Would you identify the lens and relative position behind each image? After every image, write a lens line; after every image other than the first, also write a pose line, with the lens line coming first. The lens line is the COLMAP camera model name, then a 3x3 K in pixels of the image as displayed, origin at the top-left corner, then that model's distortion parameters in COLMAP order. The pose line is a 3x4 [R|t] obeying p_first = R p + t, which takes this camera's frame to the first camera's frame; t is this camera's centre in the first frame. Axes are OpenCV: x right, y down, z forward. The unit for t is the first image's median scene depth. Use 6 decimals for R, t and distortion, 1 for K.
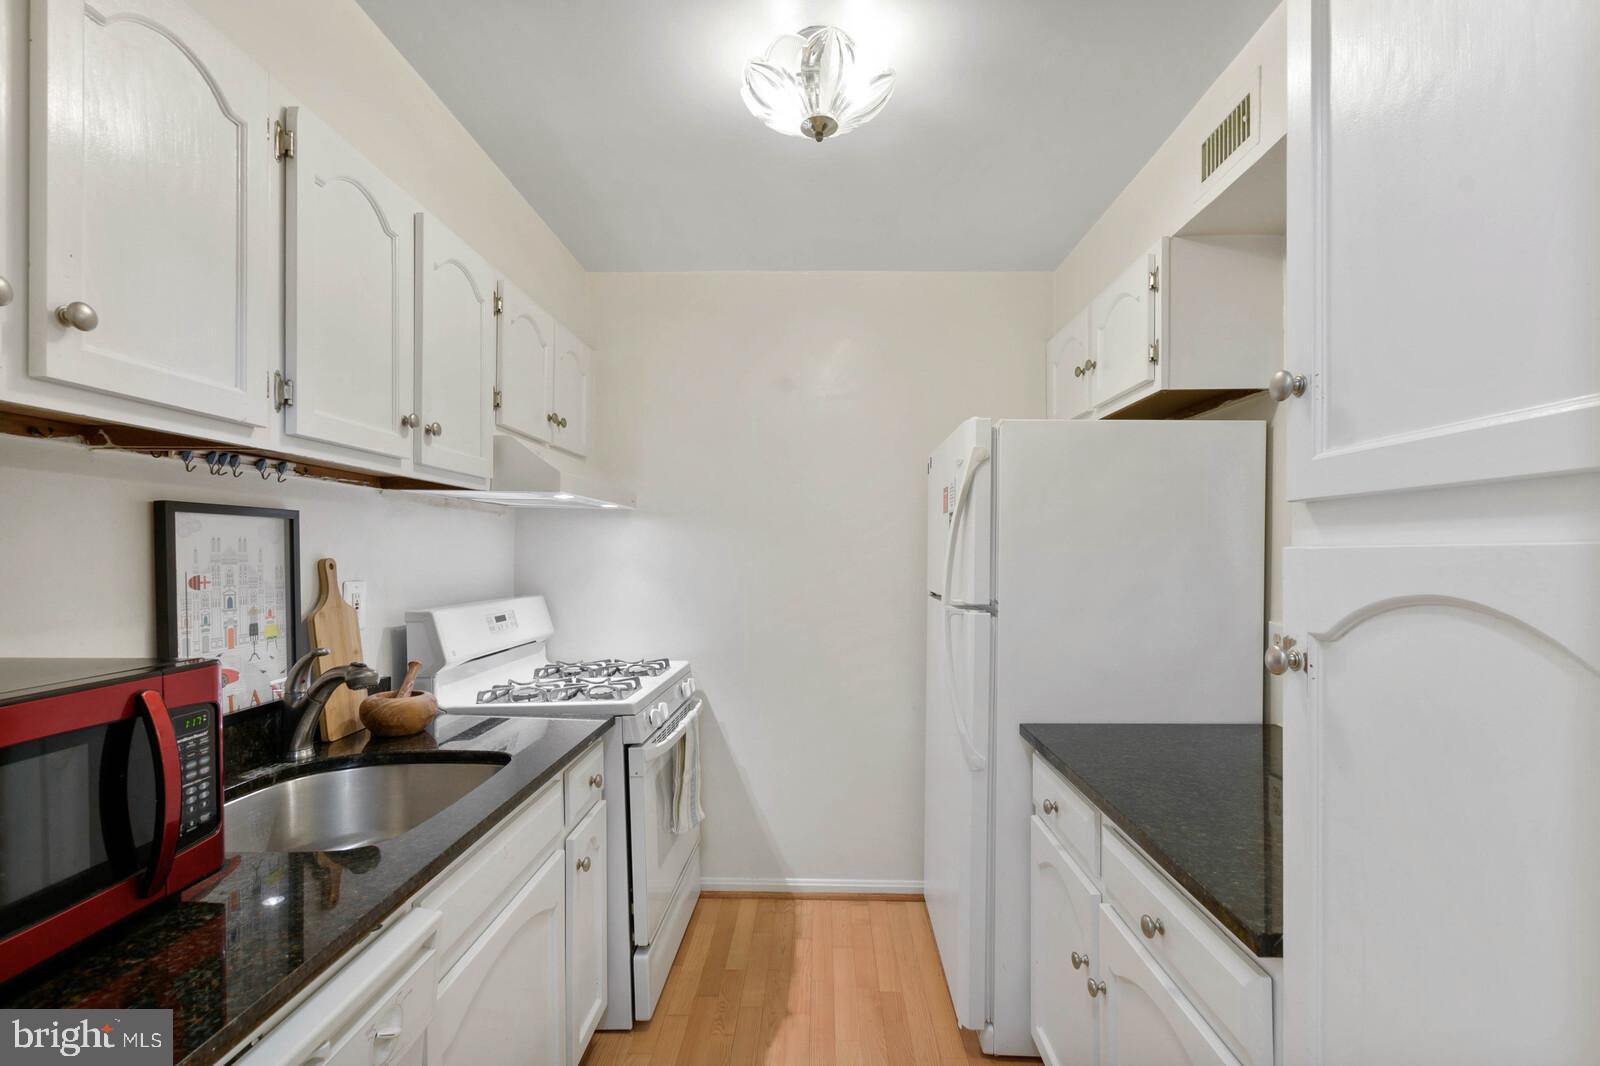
lens RADIAL K [[699.3, 0, 814.8], [0, 699.3, 547.5], [0, 0, 1]] dist [-0.000358, -0.000368]
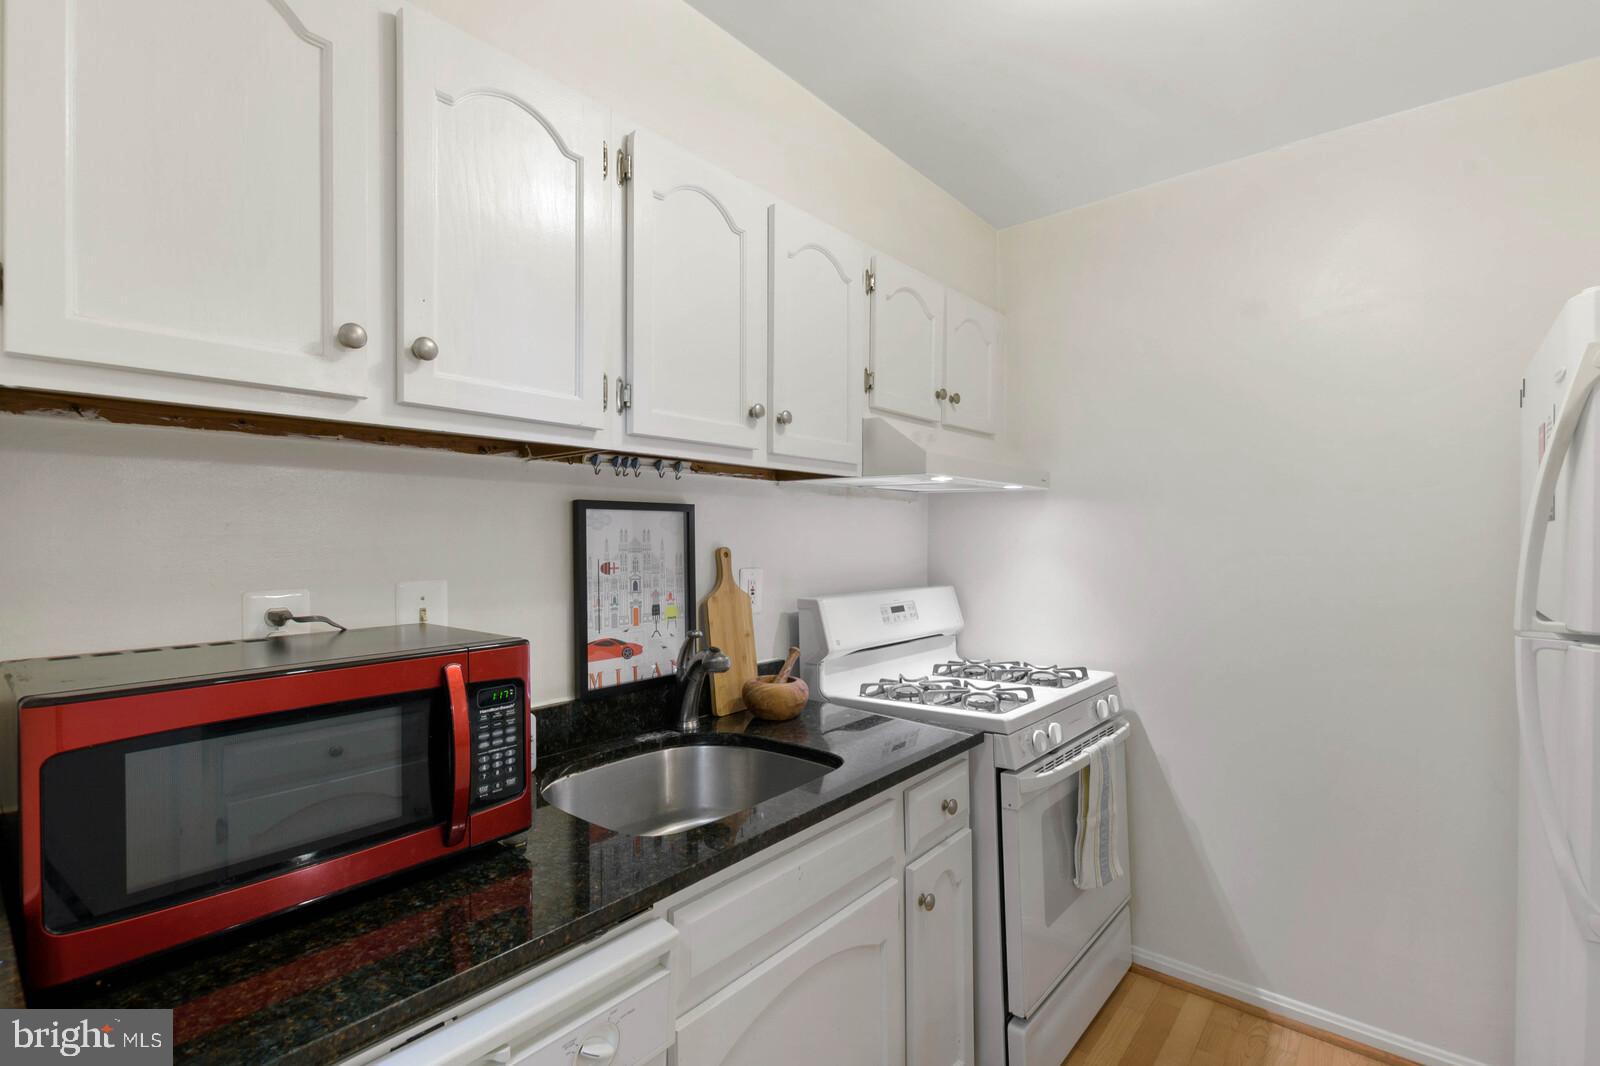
lens RADIAL K [[727.2, 0, 800.0], [0, 727.2, 533.0], [0, 0, 1]] dist [0.001228, -0.000048]
pose [[0.781122, -0.011424, -0.624274, 0.113515], [0.010614, 0.999931, -0.005018, 0.000331], [0.624289, -0.002706, 0.781189, 0.200340]]
